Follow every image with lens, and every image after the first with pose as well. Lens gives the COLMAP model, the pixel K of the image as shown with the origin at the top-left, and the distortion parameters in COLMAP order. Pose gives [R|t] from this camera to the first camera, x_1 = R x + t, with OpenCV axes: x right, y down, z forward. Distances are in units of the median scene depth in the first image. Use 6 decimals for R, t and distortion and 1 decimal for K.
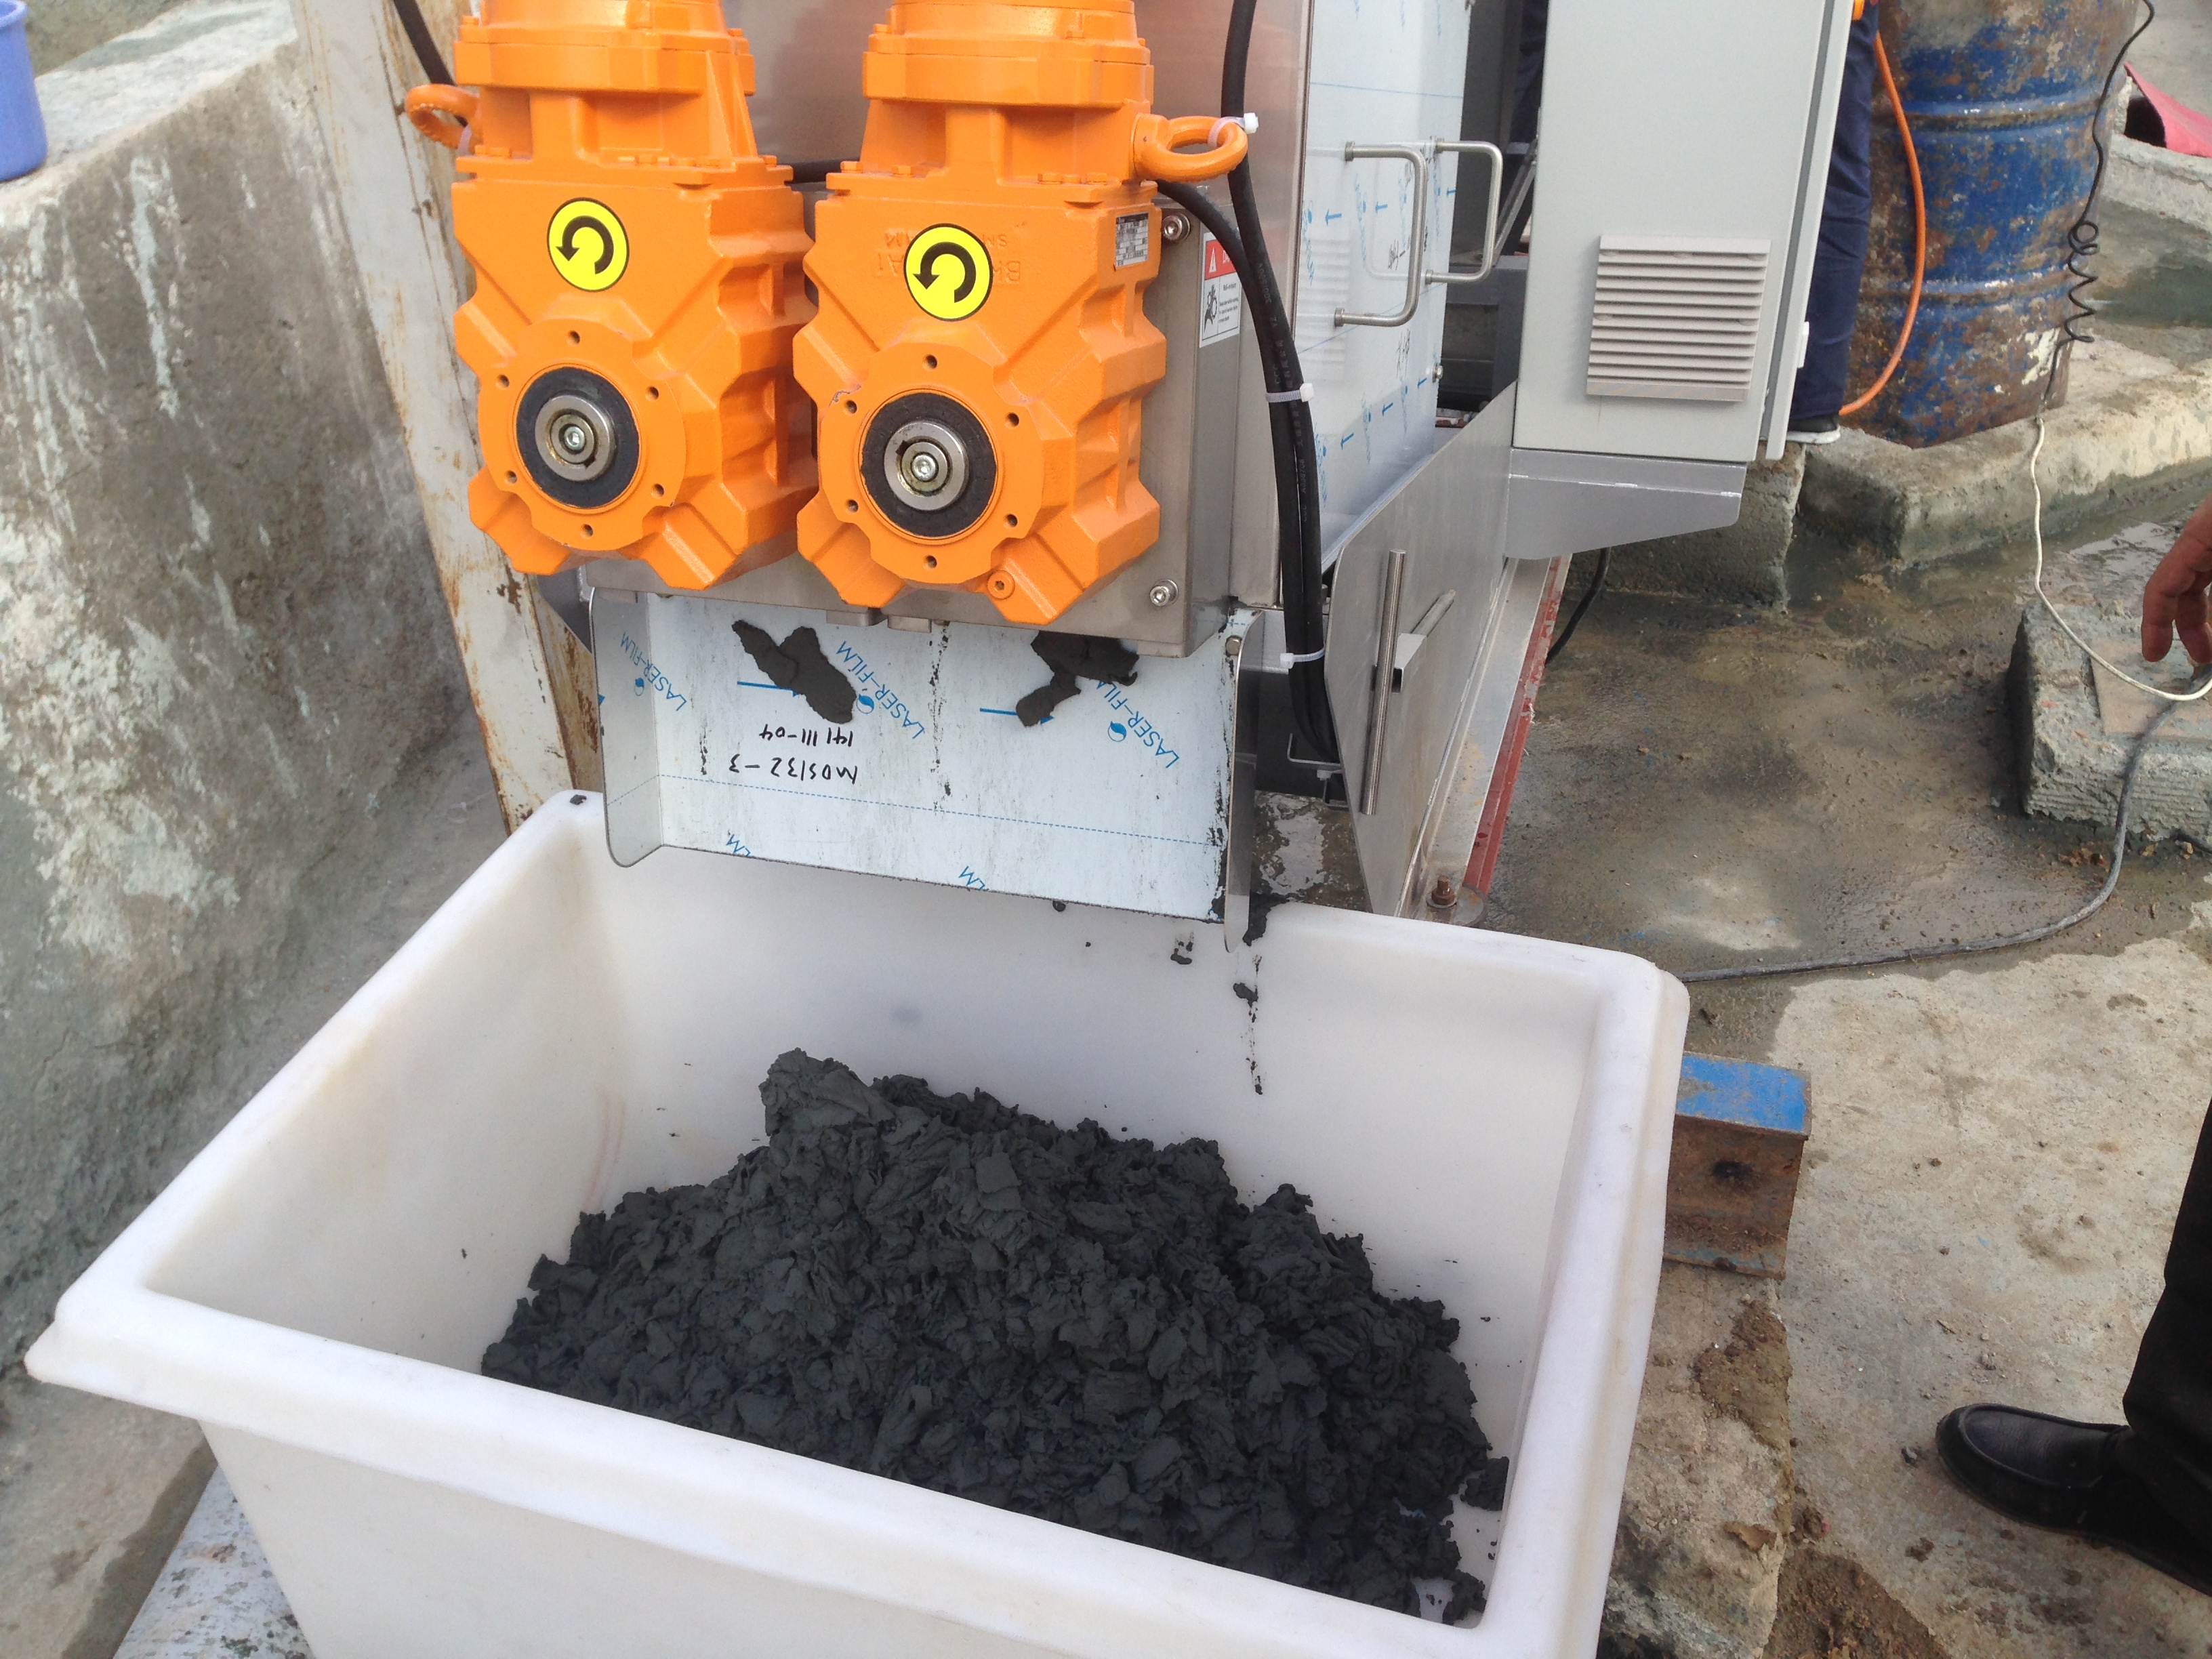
lens RADIAL K [[1875.9, 0, 1181.2], [0, 1875.9, 793.2], [0, 0, 1]] dist [0.077051, -0.151561]
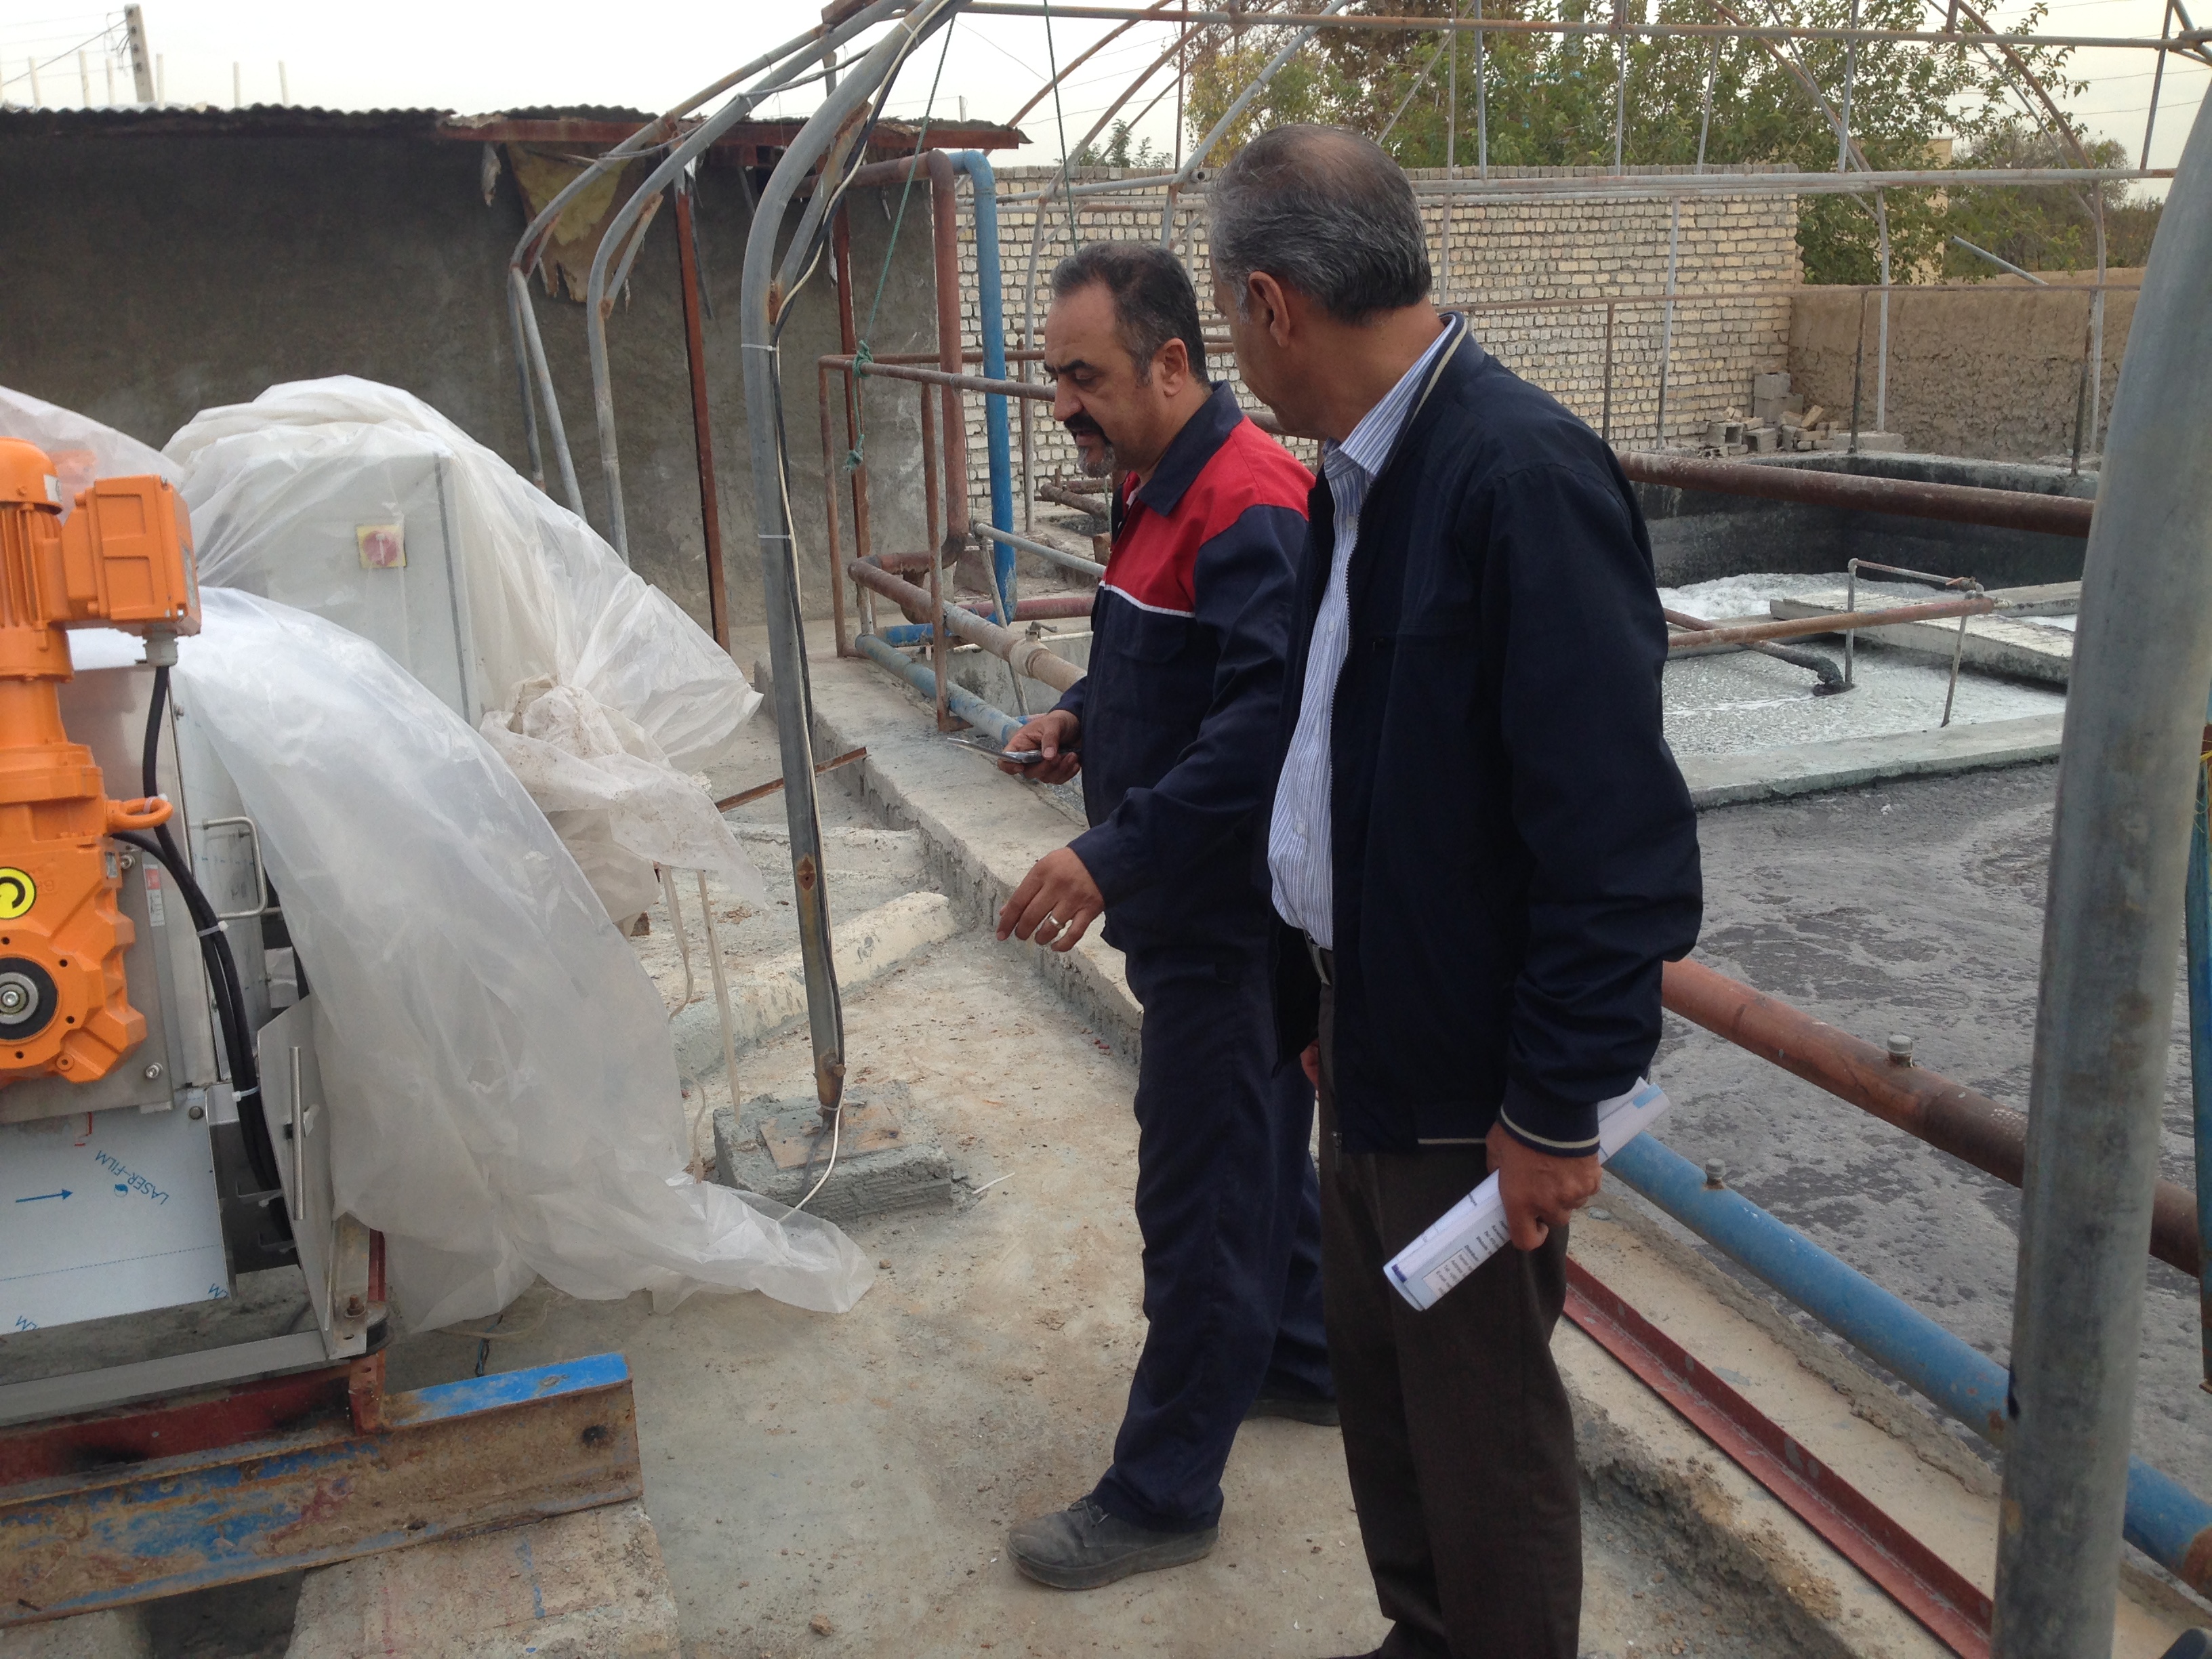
lens RADIAL K [[1875.9, 0, 1057.0], [0, 1875.9, 842.2], [0, 0, 1]] dist [0.077051, -0.151561]
pose [[0.813590, -0.139806, 0.564380, -0.309183], [0.329632, 0.910508, -0.249638, 0.435911], [-0.478972, 0.389140, 0.786865, -0.863585]]
